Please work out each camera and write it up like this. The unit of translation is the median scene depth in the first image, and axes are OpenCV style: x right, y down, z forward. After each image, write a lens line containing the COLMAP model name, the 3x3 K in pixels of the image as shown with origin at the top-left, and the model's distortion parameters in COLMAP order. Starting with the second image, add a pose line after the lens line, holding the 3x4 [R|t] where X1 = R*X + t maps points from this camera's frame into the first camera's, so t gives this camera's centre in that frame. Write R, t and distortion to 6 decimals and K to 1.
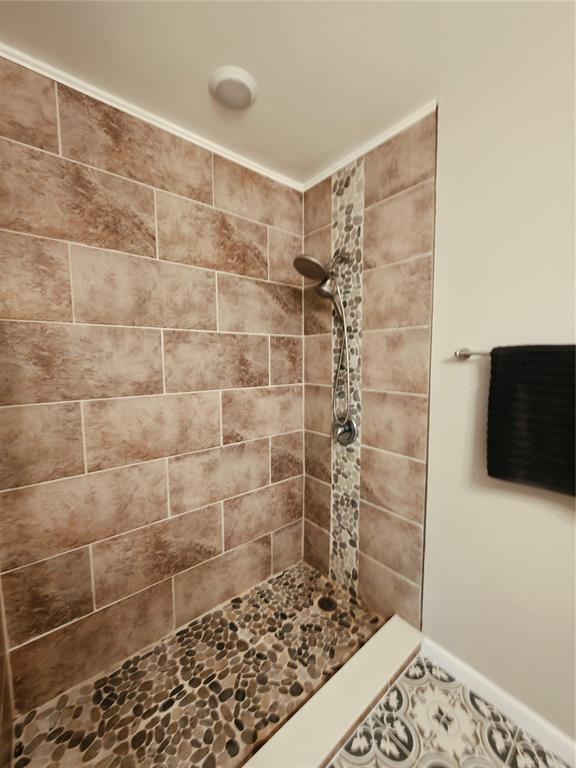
lens RADIAL K [[305.1, 0, 284.5], [0, 305.1, 381.6], [0, 0, 1]] dist [-0.002826, 0.000152]
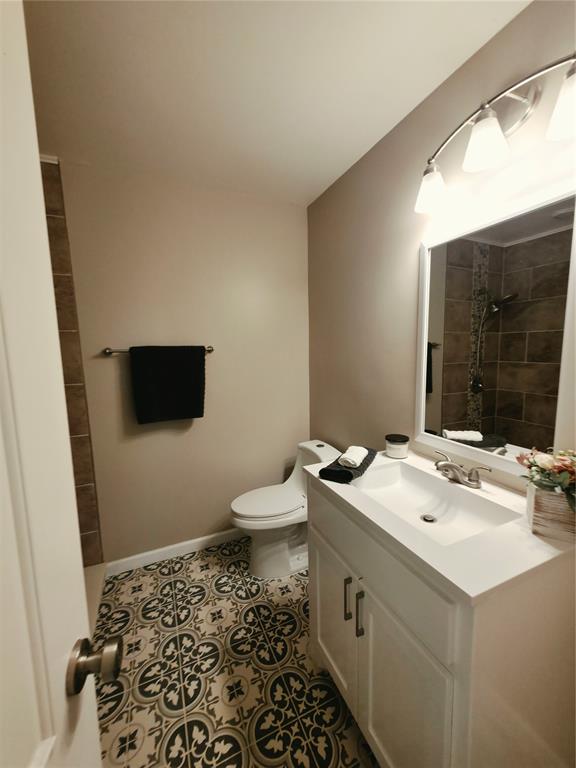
lens RADIAL K [[305.1, 0, 286.8], [0, 305.1, 383.5], [0, 0, 1]] dist [-0.002826, 0.000152]
pose [[0.261007, -0.112056, 0.958811, -0.623422], [0.105220, 0.990624, 0.087131, 0.025017], [-0.959585, 0.078145, 0.270350, -0.218991]]
